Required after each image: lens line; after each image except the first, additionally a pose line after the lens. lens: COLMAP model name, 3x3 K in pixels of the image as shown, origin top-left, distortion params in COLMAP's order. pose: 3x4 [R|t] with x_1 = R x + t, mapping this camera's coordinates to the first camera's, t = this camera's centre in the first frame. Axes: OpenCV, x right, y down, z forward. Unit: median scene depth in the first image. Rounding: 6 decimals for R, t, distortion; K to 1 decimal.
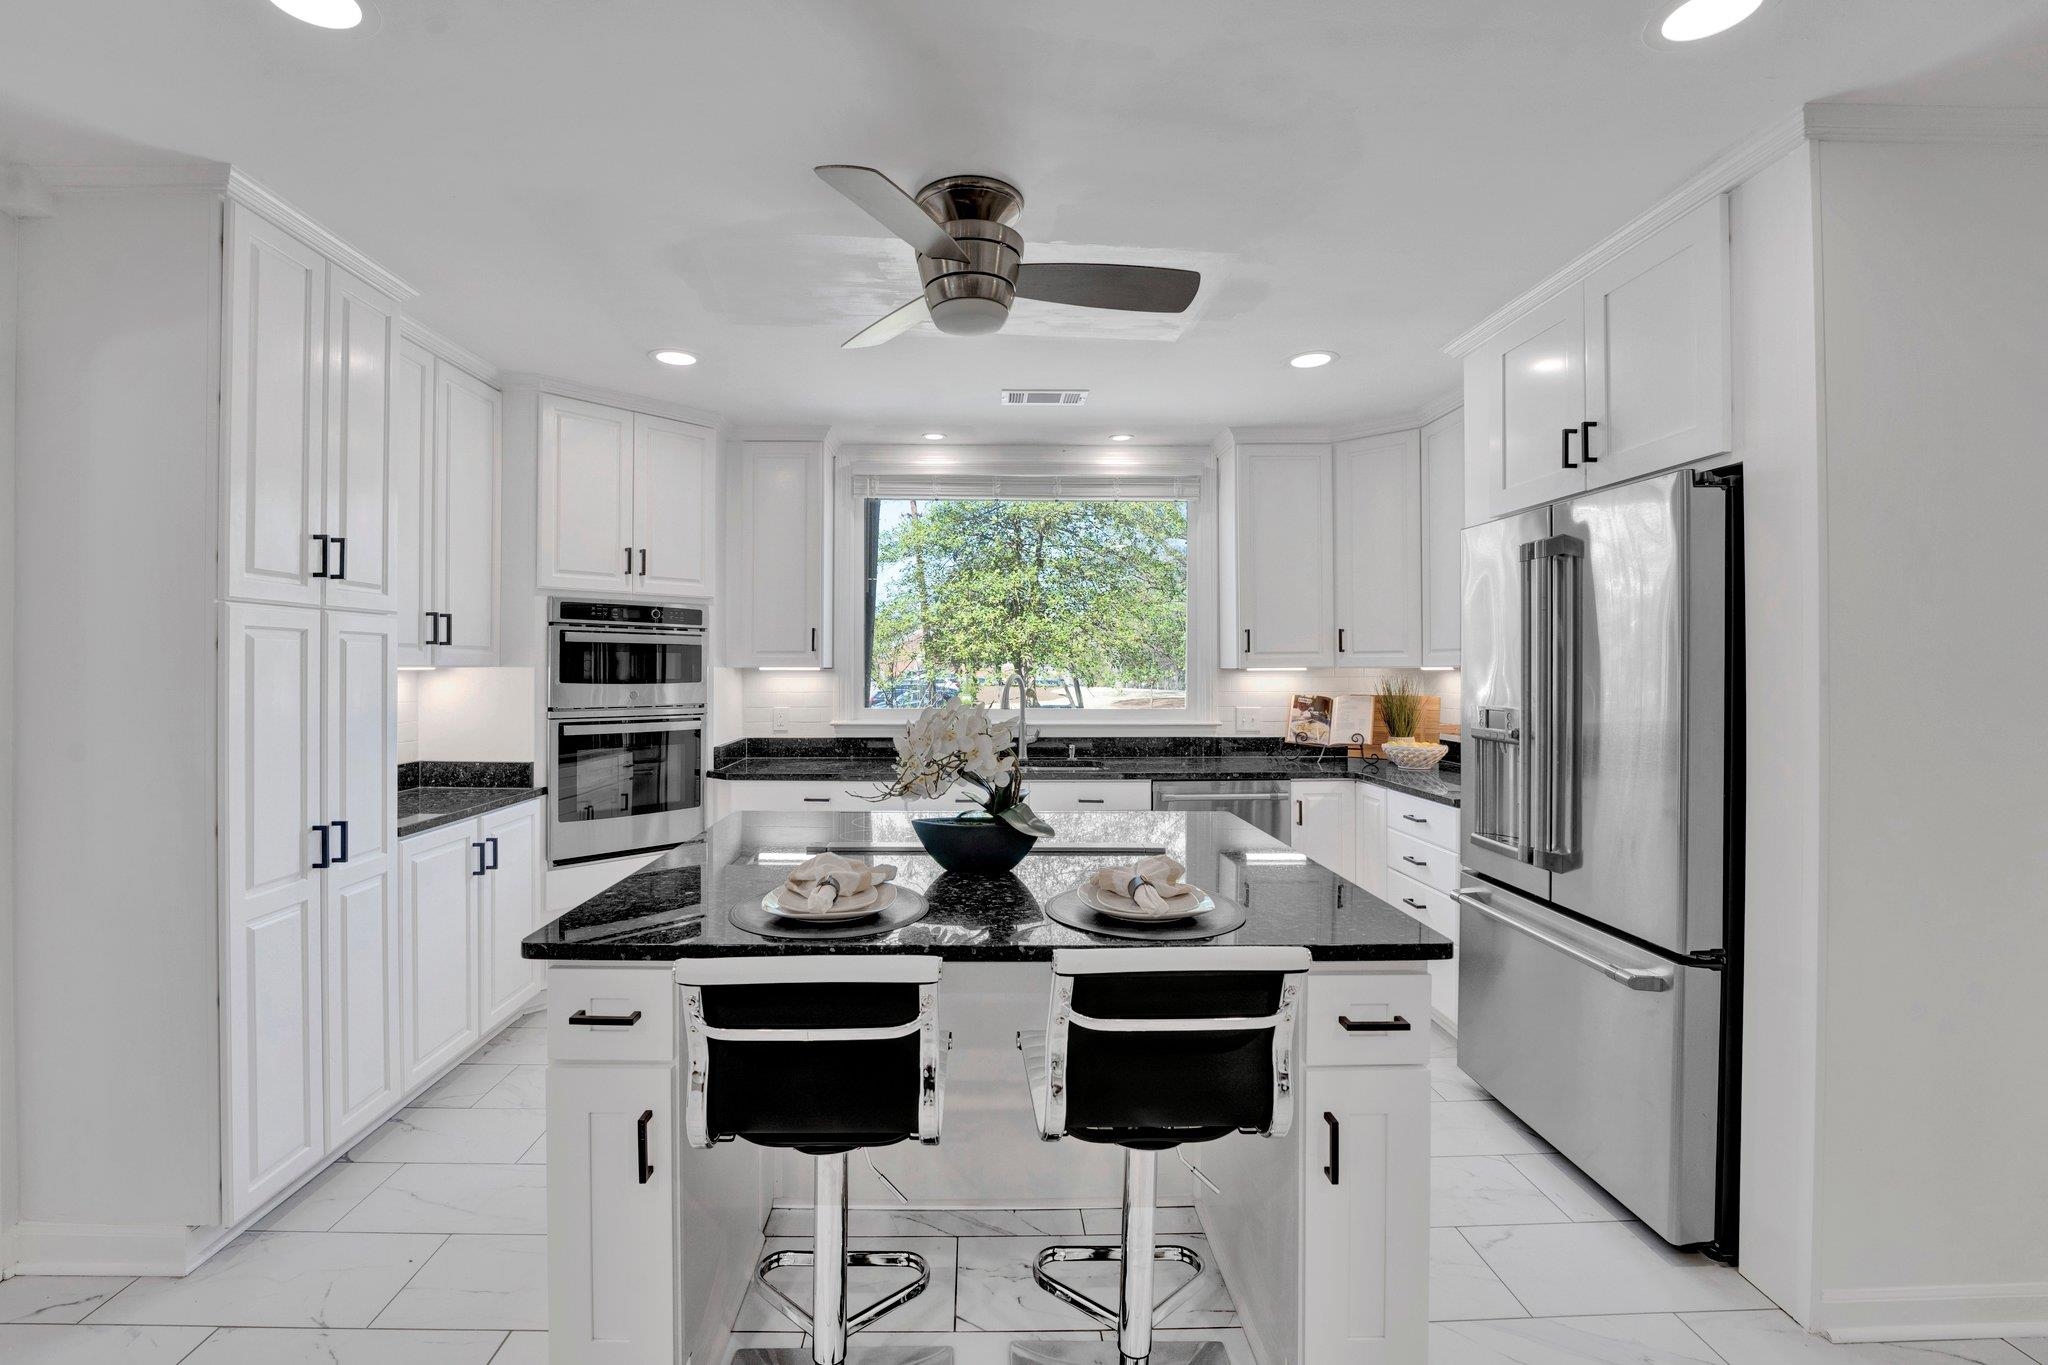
lens RADIAL K [[896.1, 0, 980.0], [0, 896.1, 665.2], [0, 0, 1]] dist [-0.013821, -0.000459]
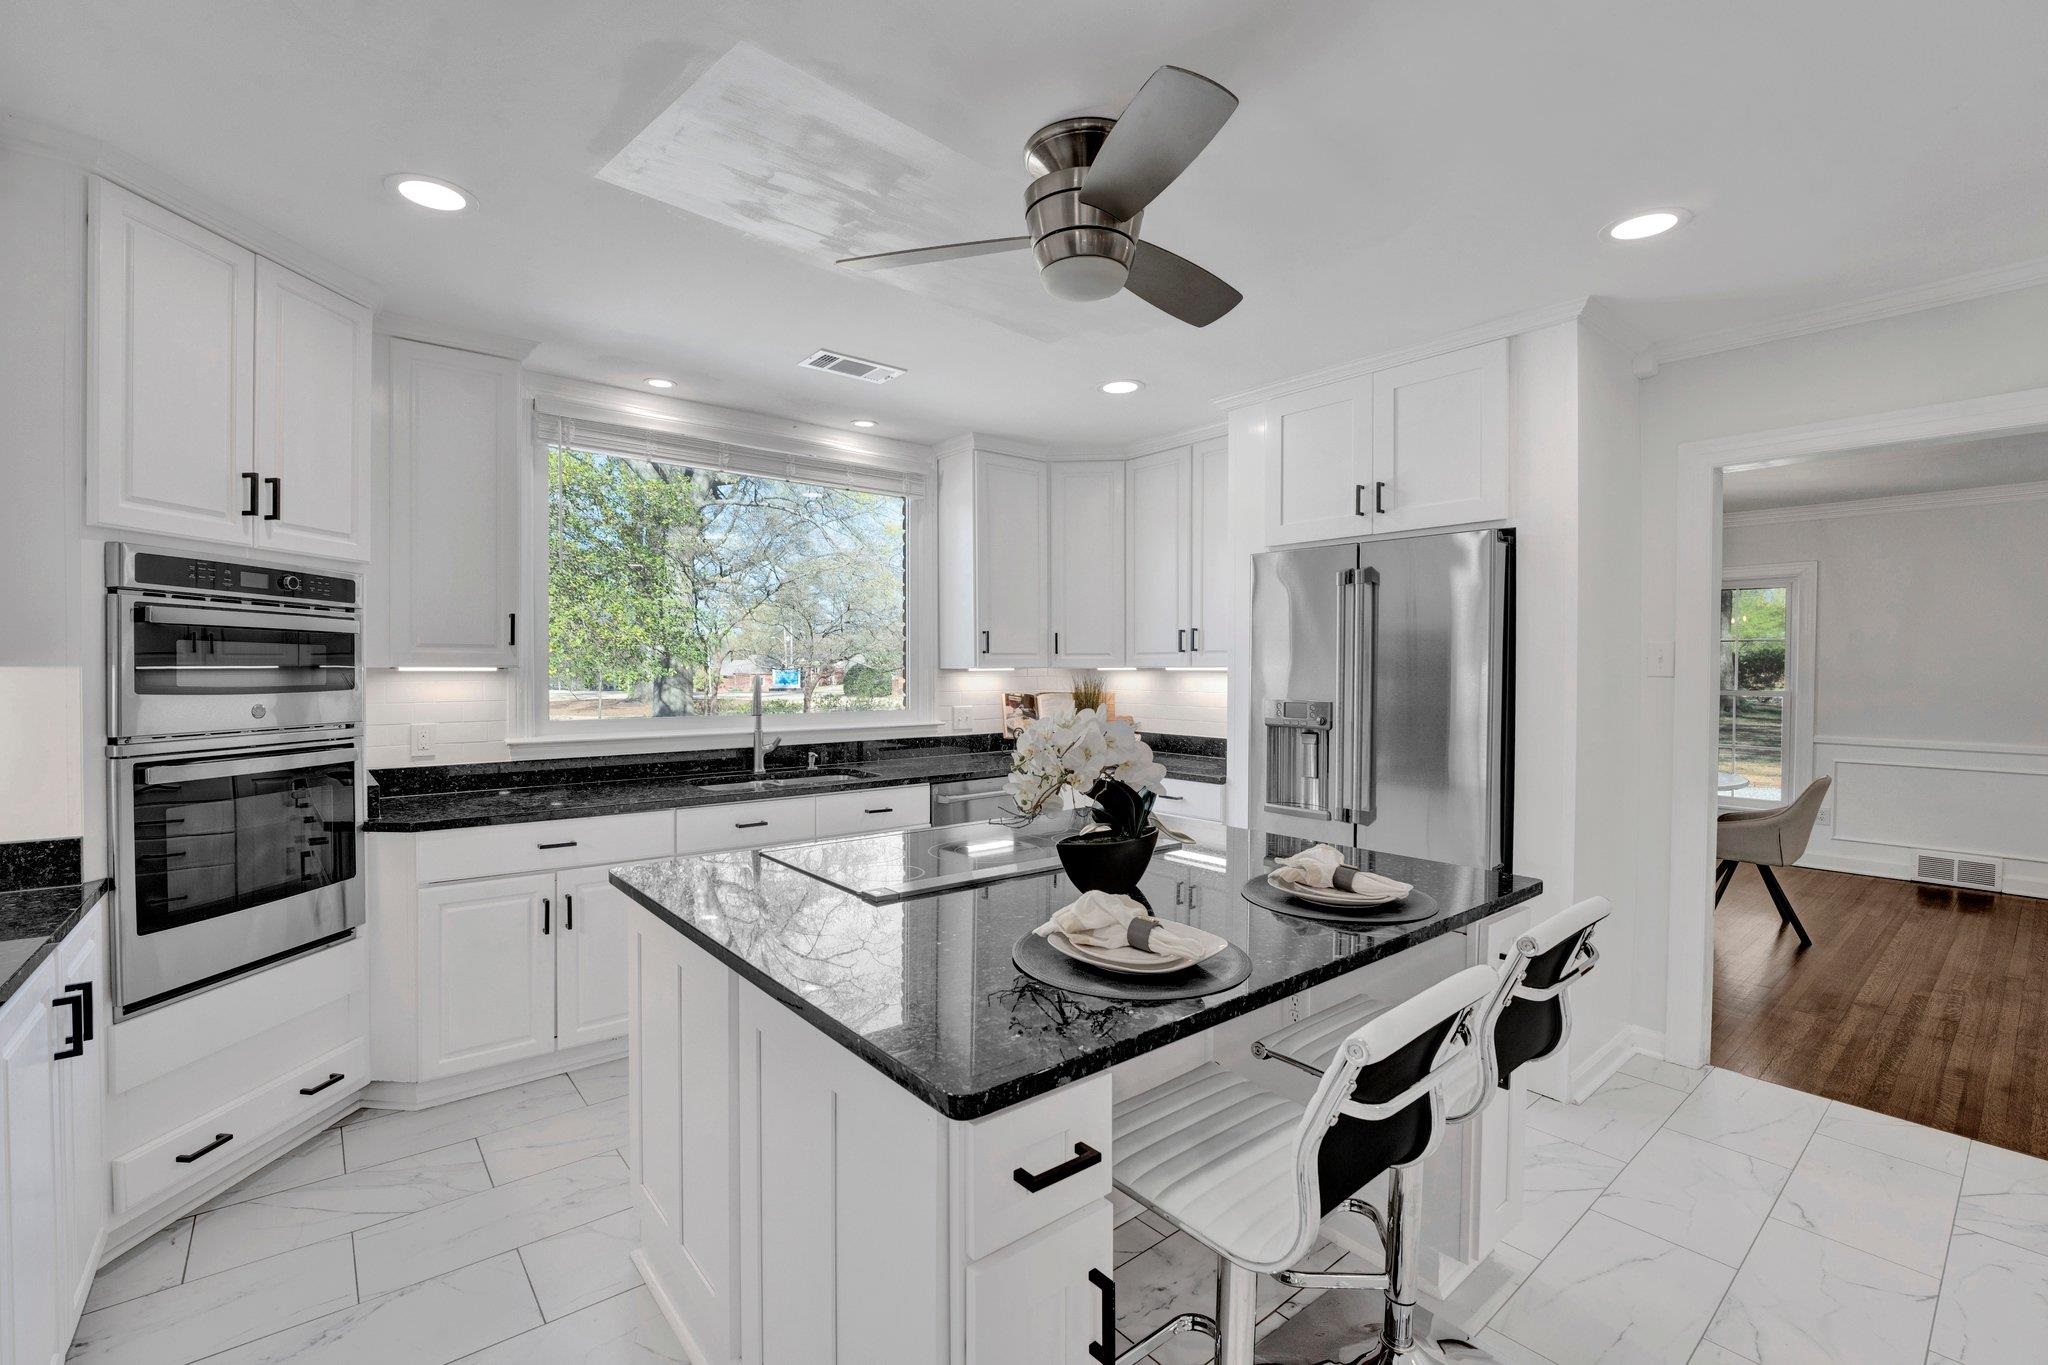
lens RADIAL K [[896.1, 0, 1039.2], [0, 896.1, 674.0], [0, 0, 1]] dist [-0.013821, -0.000459]
pose [[0.777252, -0.003859, 0.629178, -0.340846], [-0.001988, 0.999961, 0.008590, 0.000983], [-0.629186, -0.007927, 0.777214, 0.176609]]
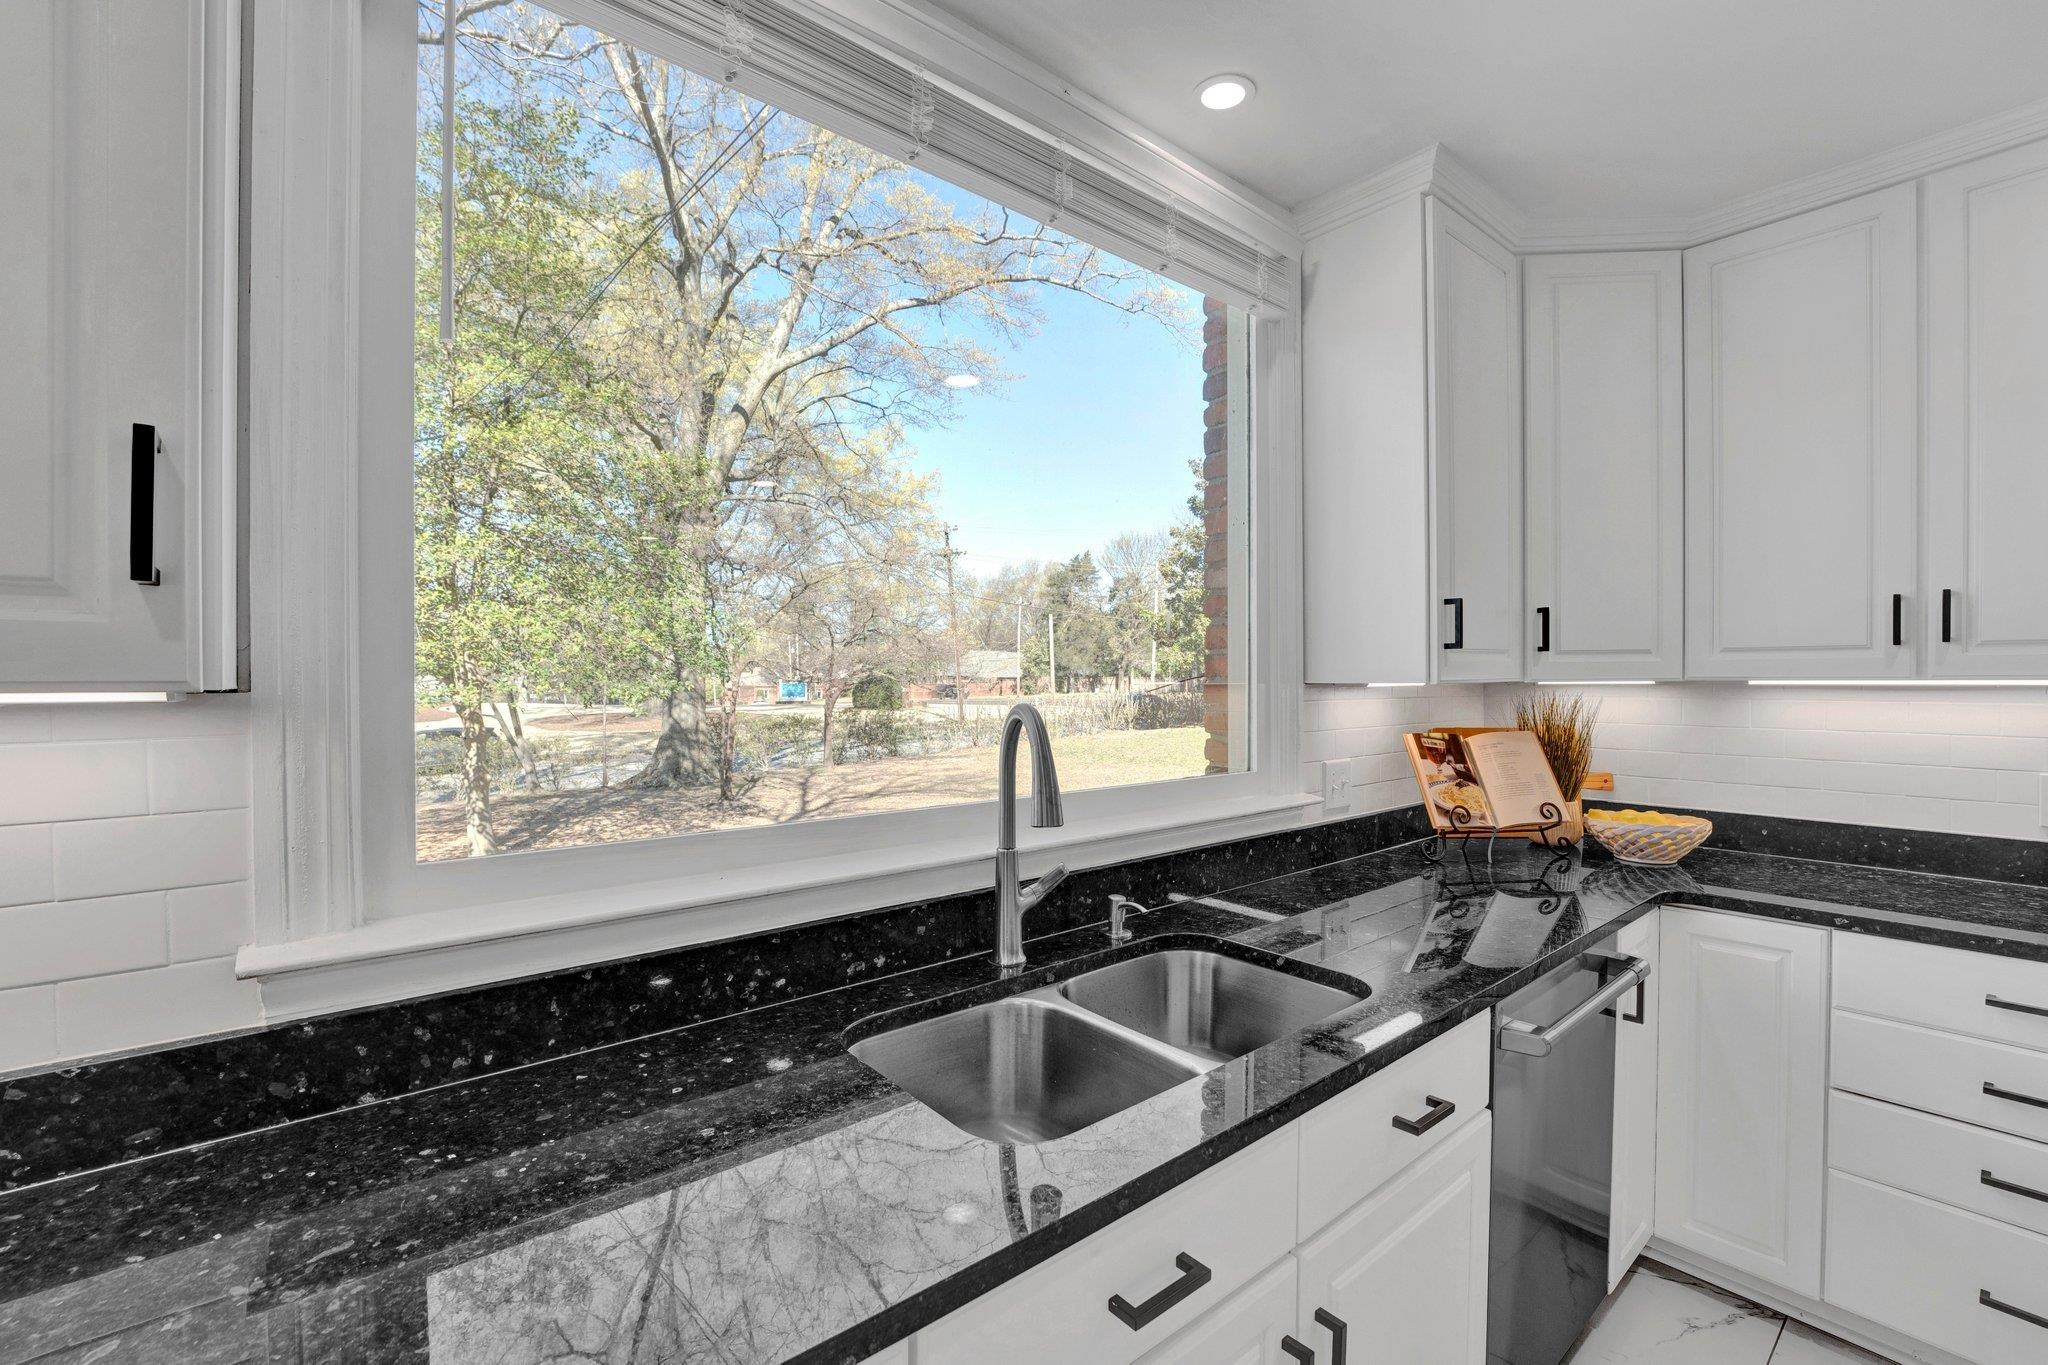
lens RADIAL K [[896.1, 0, 1026.1], [0, 896.1, 684.0], [0, 0, 1]] dist [-0.013821, -0.000459]
pose [[0.787183, -0.005316, 0.616697, -0.176750], [0.001288, 0.999975, 0.006976, 0.000782], [-0.616718, -0.004697, 0.787170, 0.868925]]
